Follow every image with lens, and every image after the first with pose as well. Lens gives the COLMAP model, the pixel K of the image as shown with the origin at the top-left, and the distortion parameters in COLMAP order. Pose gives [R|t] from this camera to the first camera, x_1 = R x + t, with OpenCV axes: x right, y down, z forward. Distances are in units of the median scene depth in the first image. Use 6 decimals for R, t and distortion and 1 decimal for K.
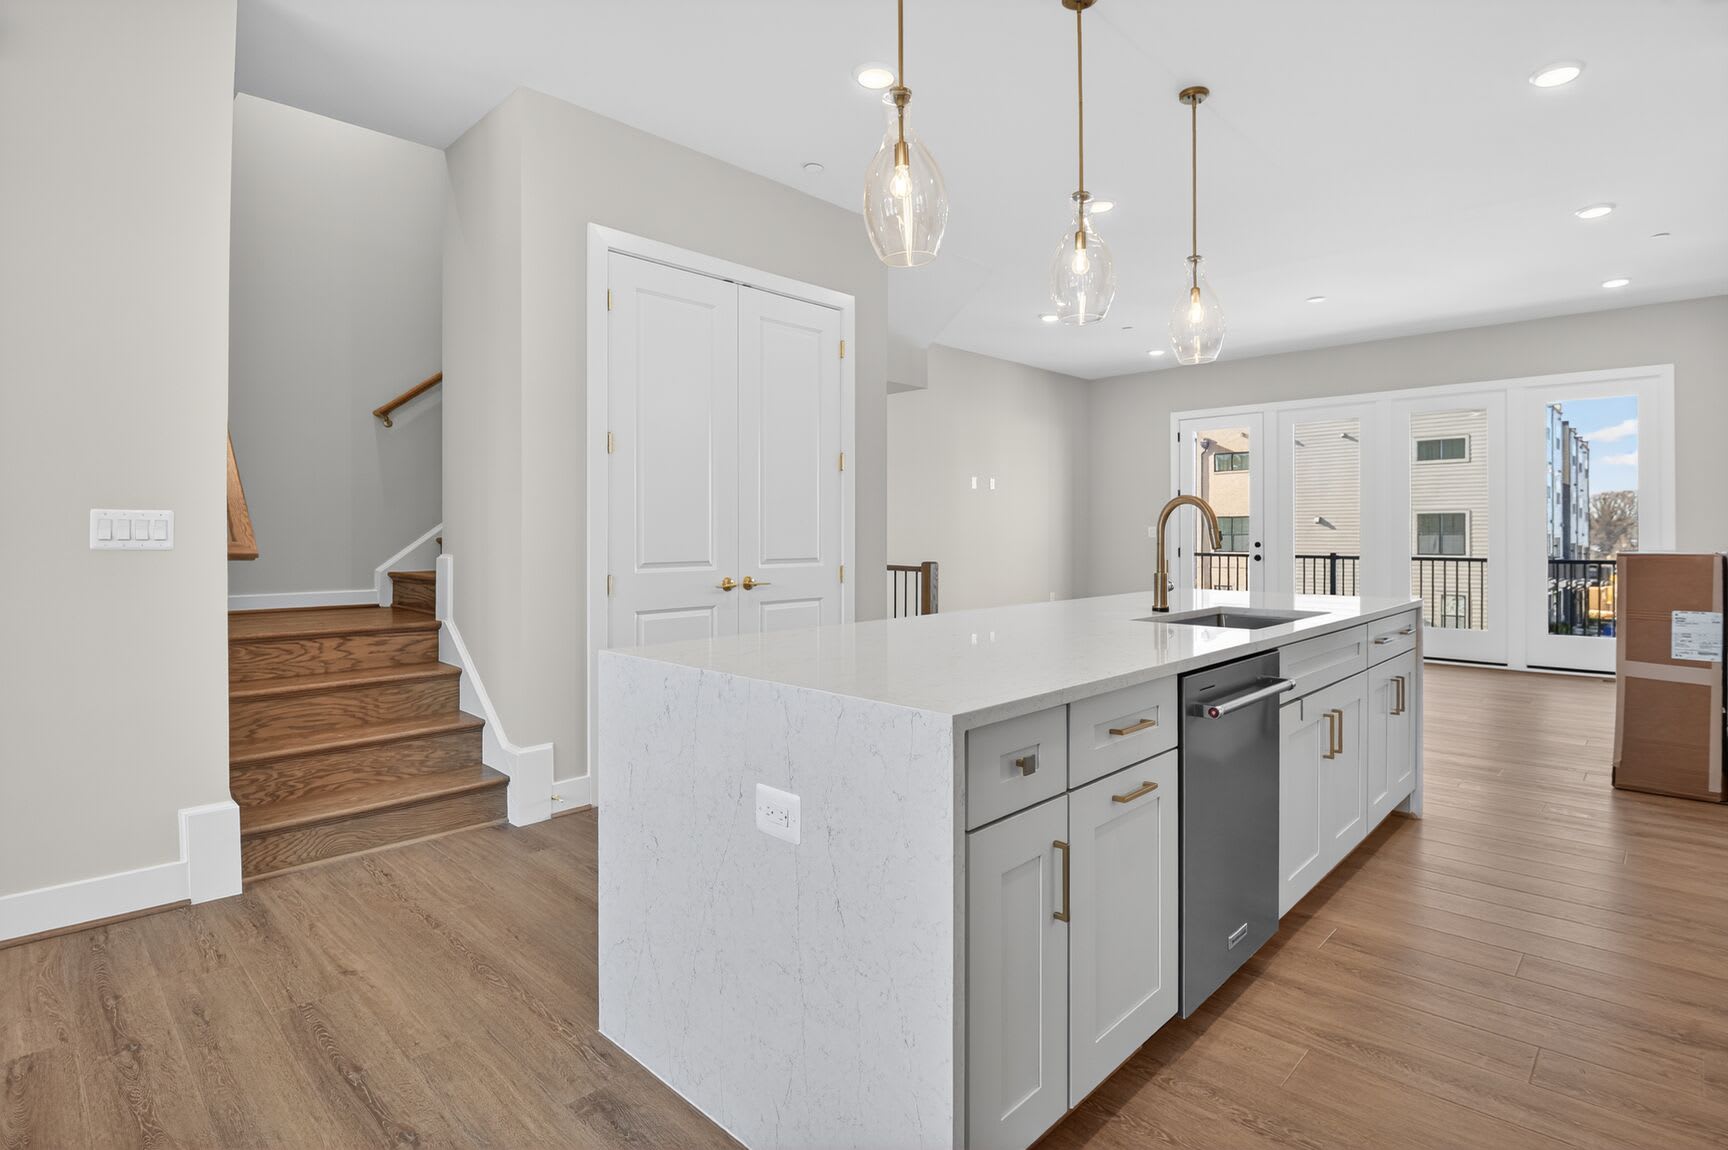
lens RADIAL K [[854.8, 0, 882.2], [0, 854.8, 529.6], [0, 0, 1]] dist [-0.009247, -0.015469]
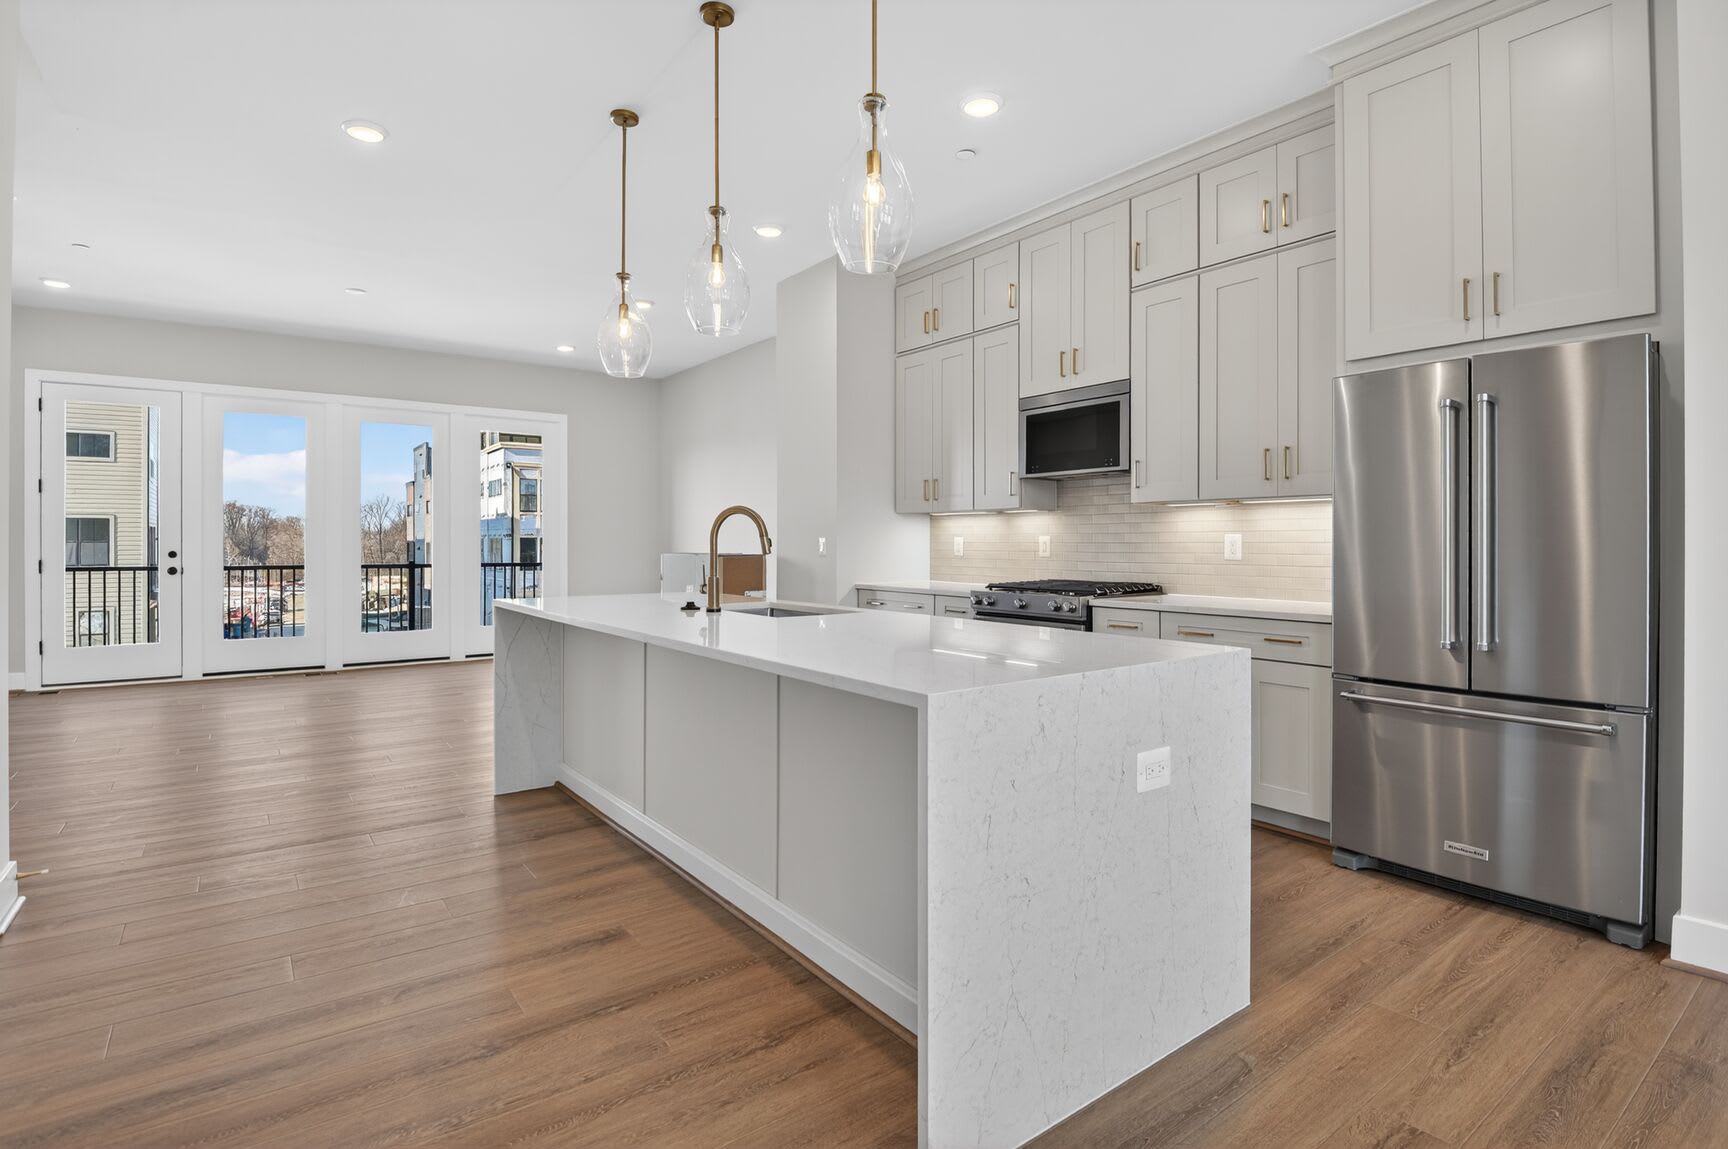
lens RADIAL K [[854.8, 0, 884.9], [0, 854.8, 540.9], [0, 0, 1]] dist [-0.009247, -0.015469]
pose [[0.160332, 0.002097, 0.987061, -0.579632], [-0.006273, 0.999980, -0.001106, 0.004234], [-0.987043, -0.006014, 0.160342, 0.495868]]
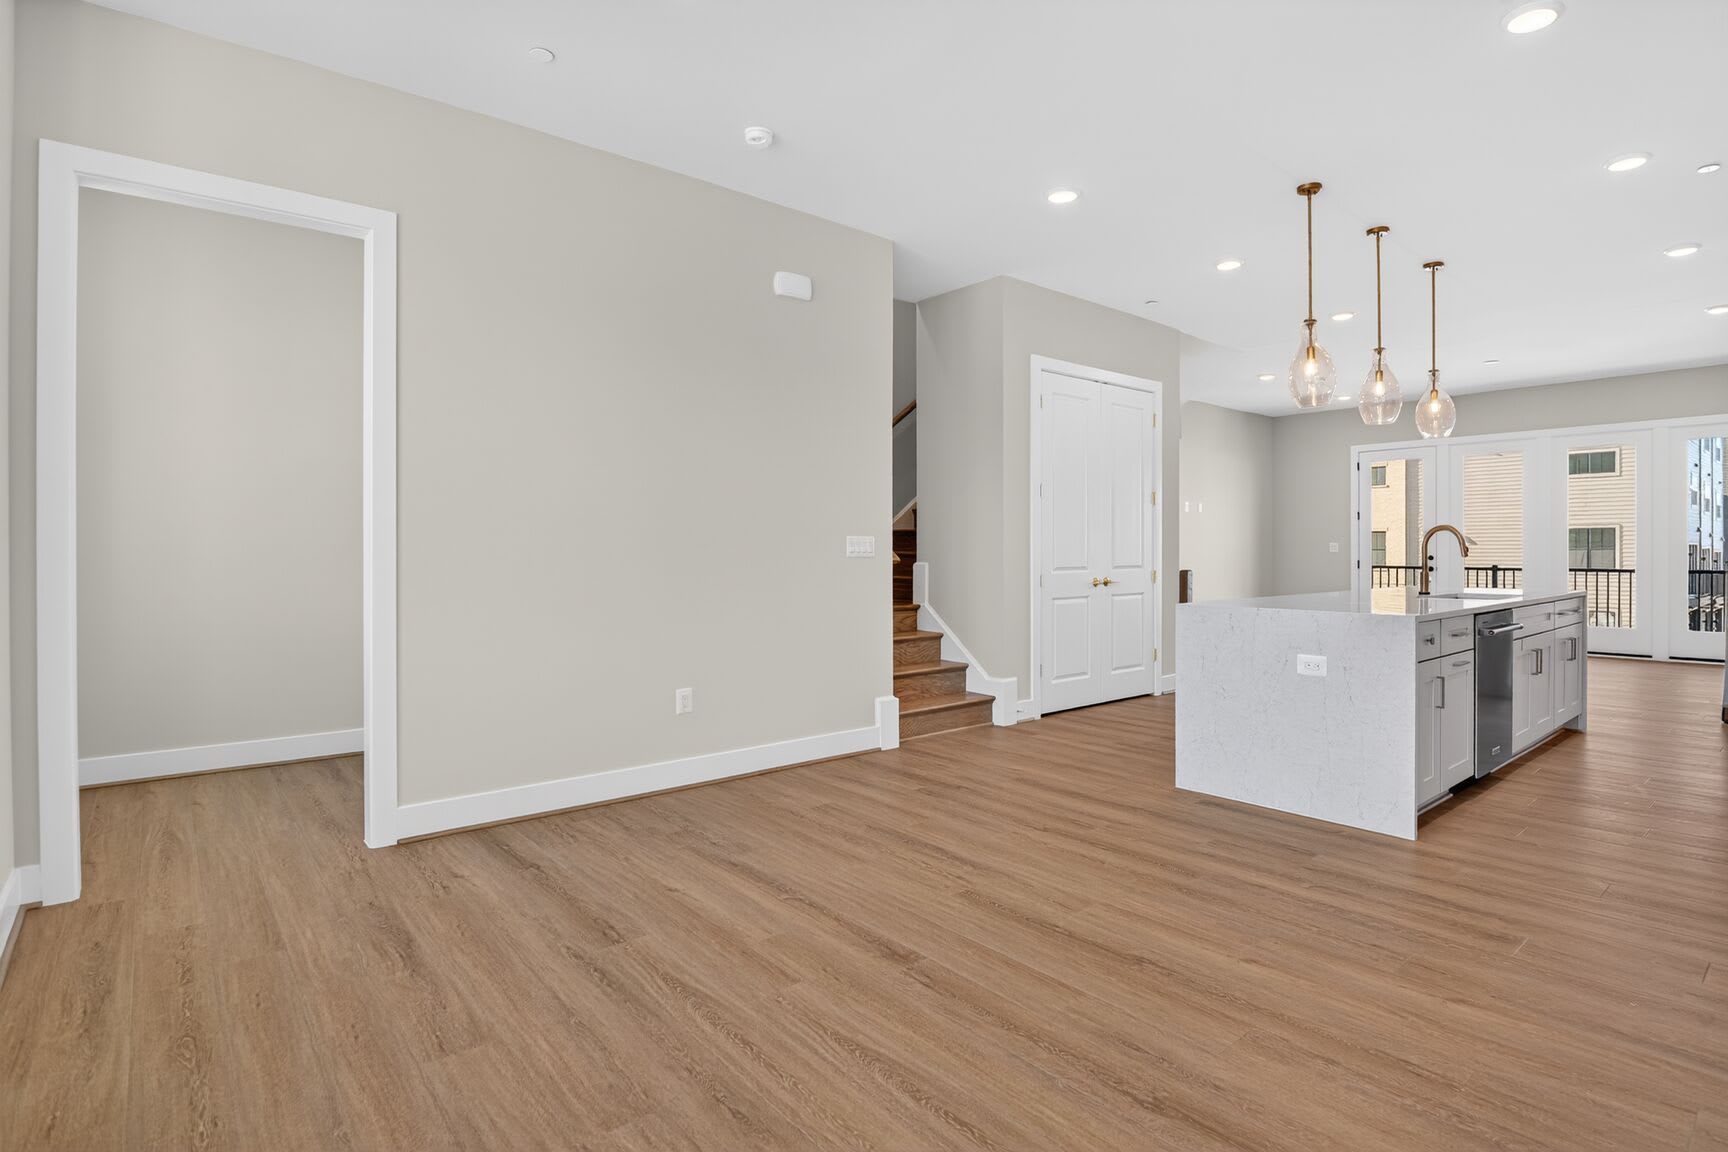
lens RADIAL K [[854.8, 0, 896.5], [0, 854.8, 551.2], [0, 0, 1]] dist [-0.009247, -0.015469]
pose [[0.994590, -0.000844, -0.103874, -0.429565], [0.001573, 0.999975, 0.006934, -0.001899], [0.103865, -0.007059, 0.994566, -0.619760]]
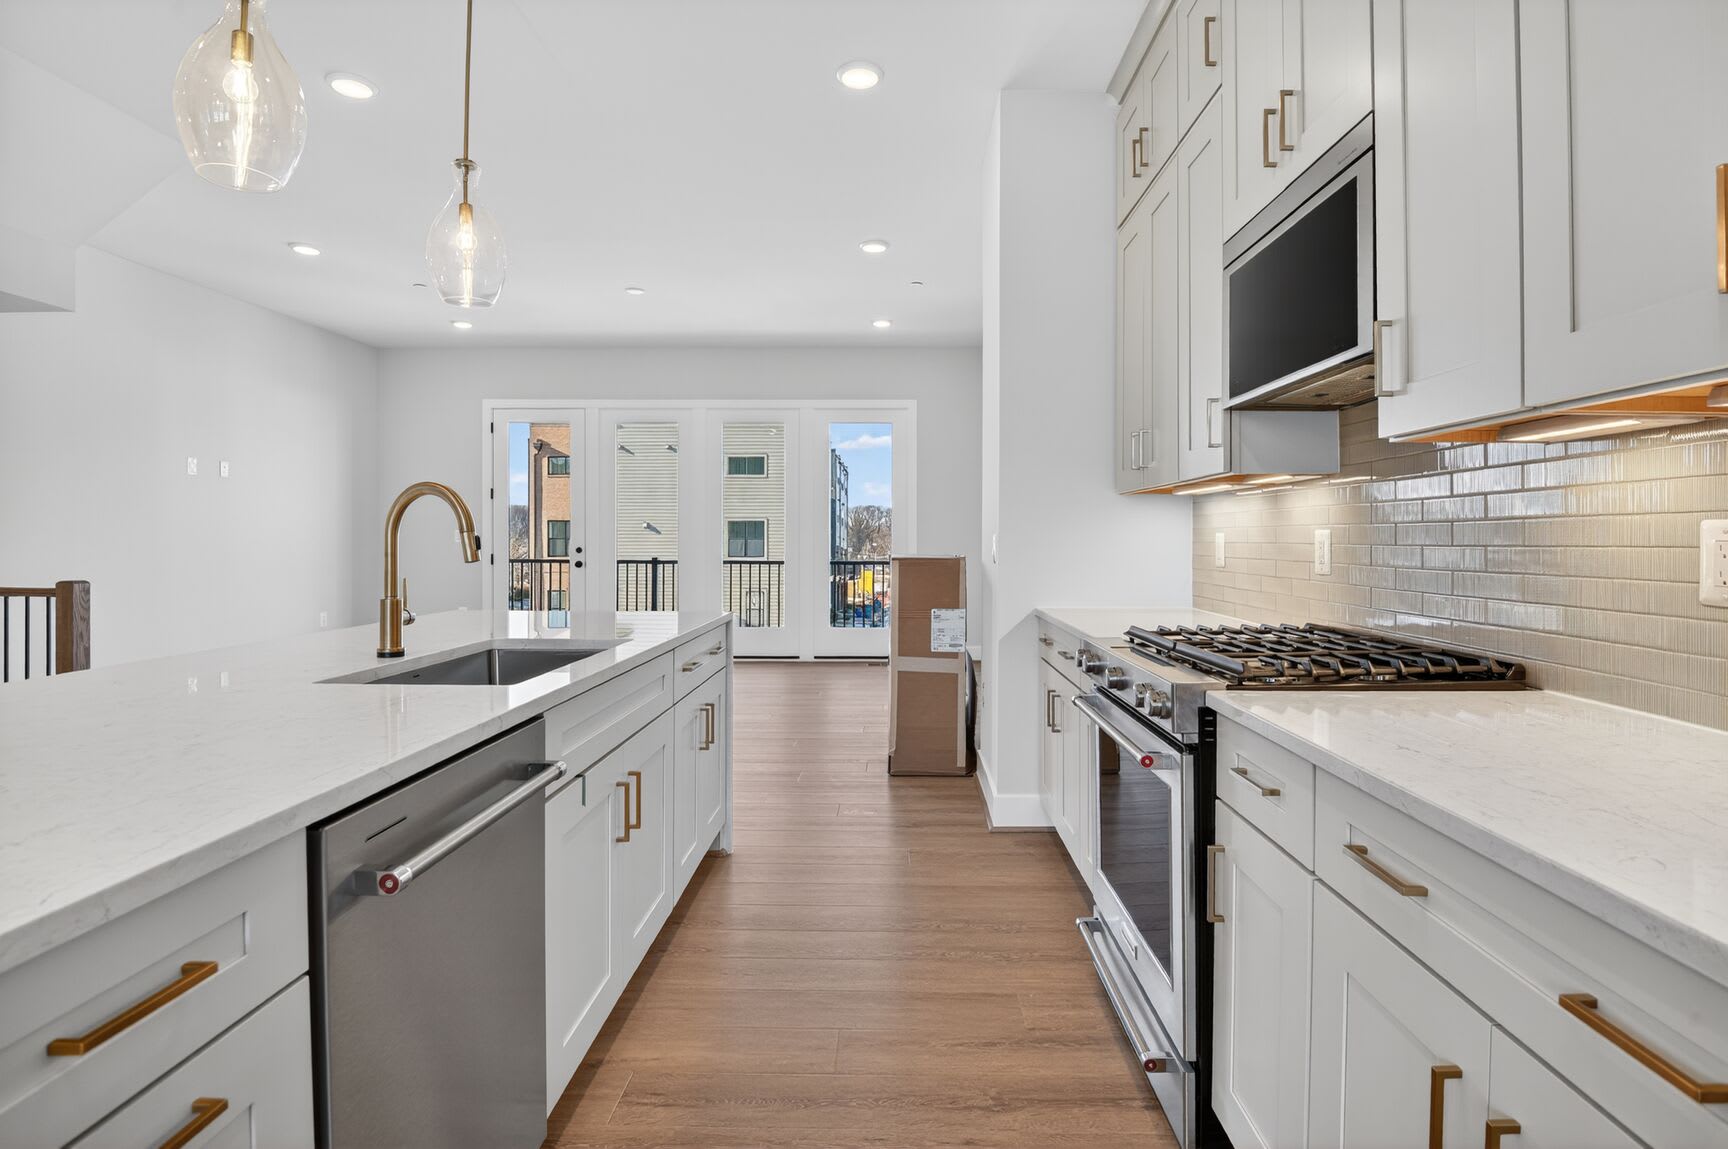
lens RADIAL K [[854.8, 0, 888.5], [0, 854.8, 537.6], [0, 0, 1]] dist [-0.009247, -0.015469]
pose [[0.733496, 0.002926, 0.679687, 0.132803], [-0.006170, 0.999978, 0.002354, -0.000612], [-0.679666, -0.005920, 0.733498, 0.209702]]
